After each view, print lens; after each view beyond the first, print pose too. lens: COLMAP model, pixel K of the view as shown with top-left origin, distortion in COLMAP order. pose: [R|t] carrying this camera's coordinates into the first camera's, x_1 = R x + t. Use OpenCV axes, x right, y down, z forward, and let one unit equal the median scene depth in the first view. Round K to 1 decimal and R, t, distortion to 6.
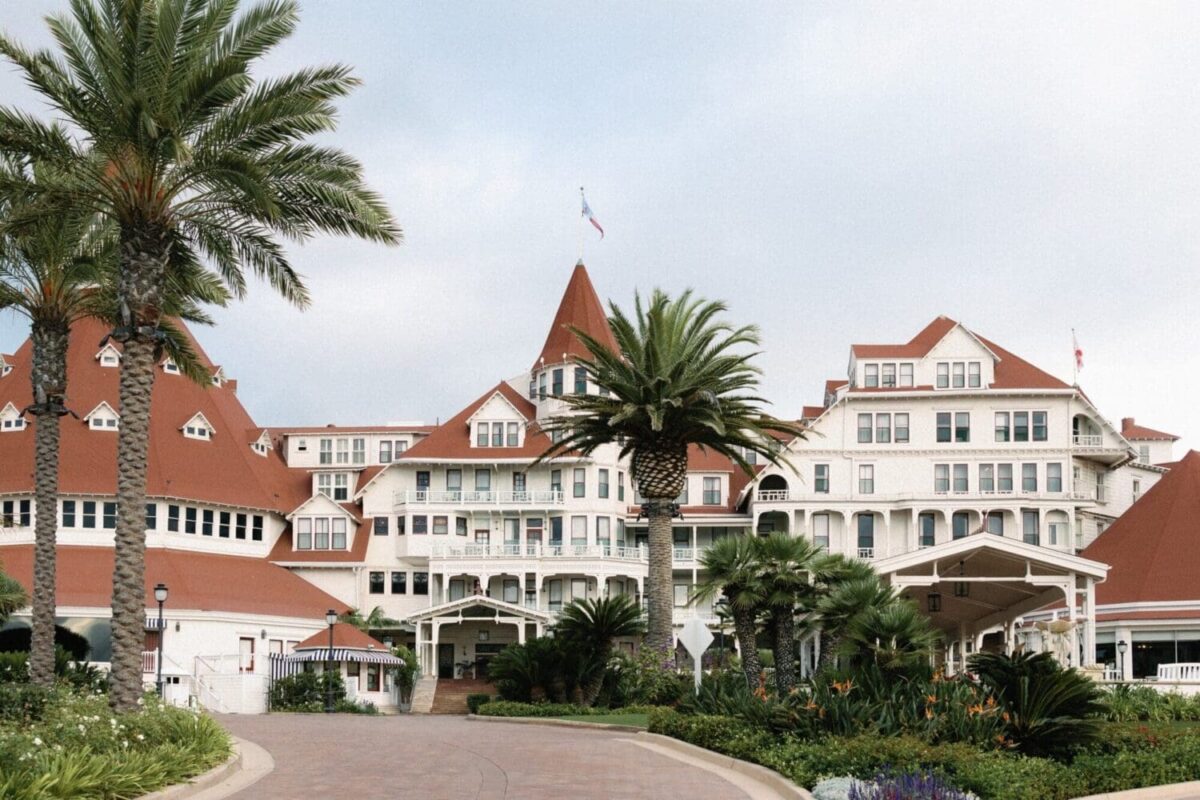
lens RADIAL K [[1561.0, 0, 512.4], [0, 1561.0, 563.3], [0, 0, 1]] dist [0.018895, -0.026351]
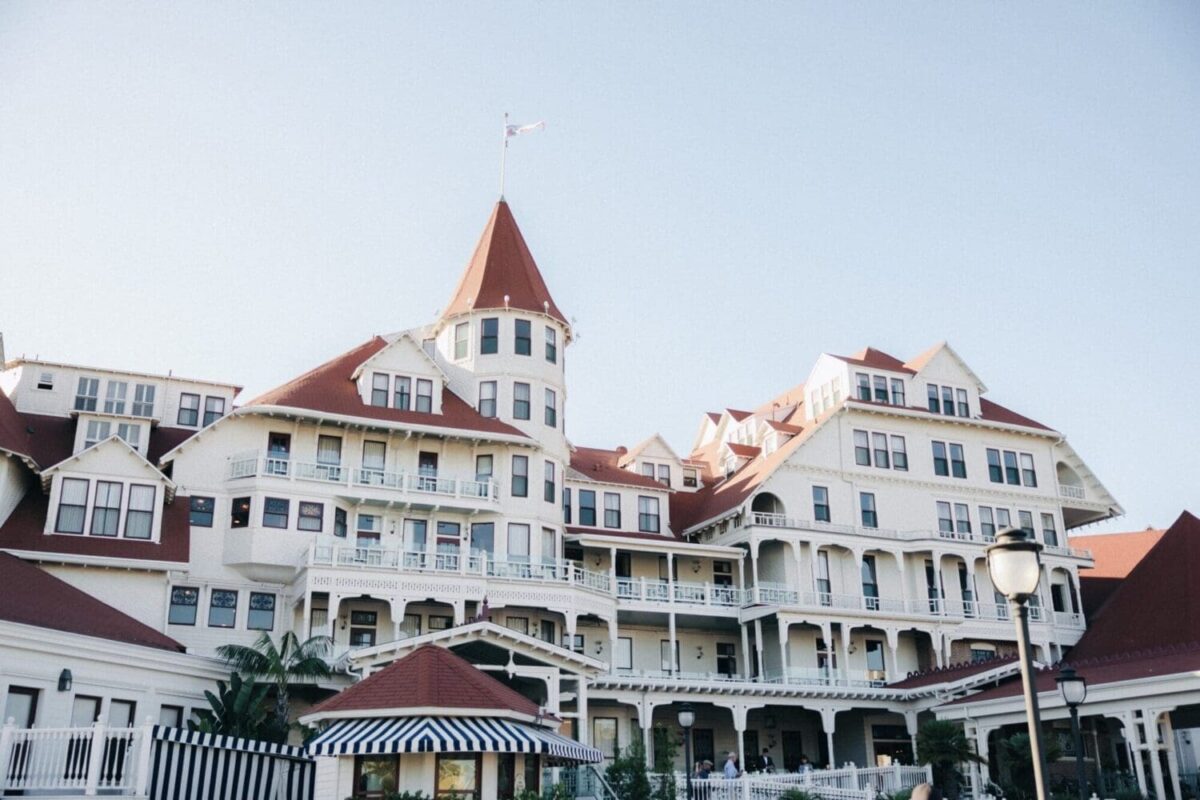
lens RADIAL K [[1107.5, 0, 600.3], [0, 1107.5, 365.9], [0, 0, 1]] dist [0.007899, 0.005208]
pose [[0.876081, 0.165632, 0.452822, -0.161024], [-0.039811, 0.960788, -0.274411, 0.035733], [-0.480517, 0.222379, 0.848322, 0.583195]]
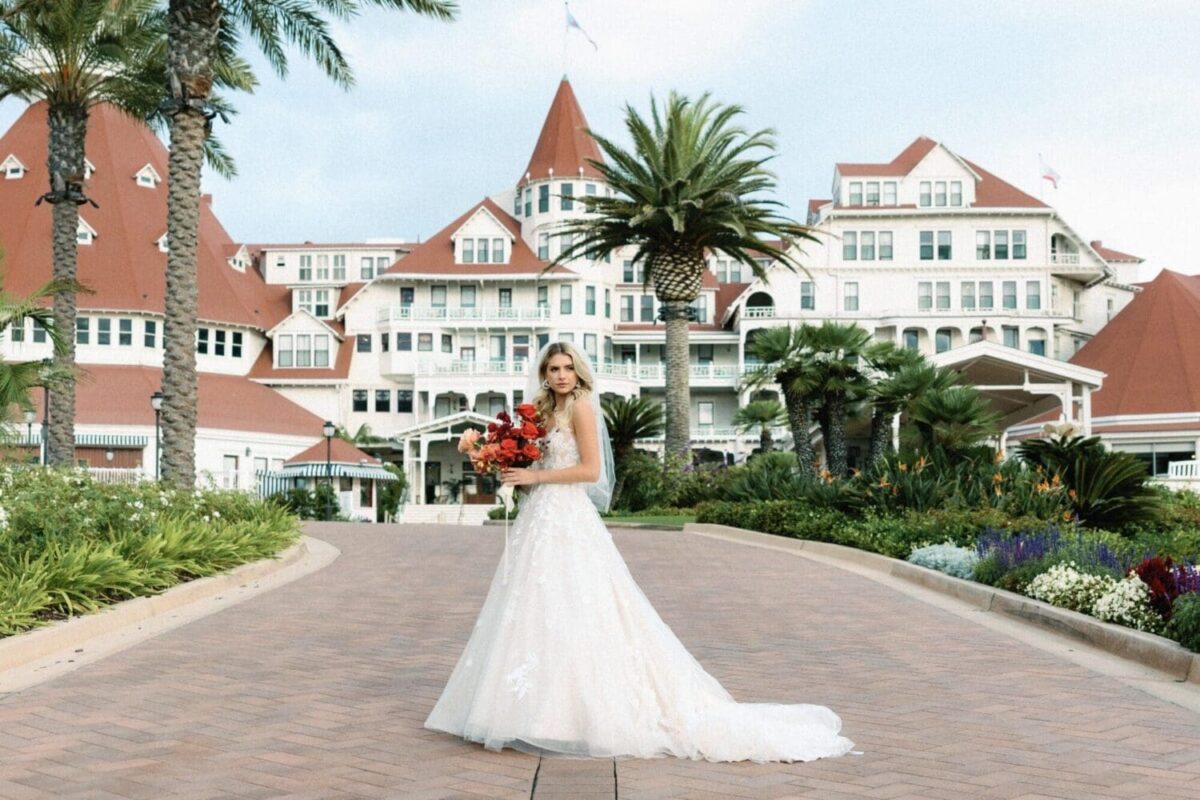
lens RADIAL K [[1571.2, 0, 600.0], [0, 1571.2, 400.0], [0, 0, 1]] dist [0.017792, -0.030456]
pose [[0.996707, -0.002307, 0.081053, -0.017498], [0.001938, 0.999987, 0.004633, 0.007987], [-0.081063, -0.004461, 0.996699, 0.003119]]
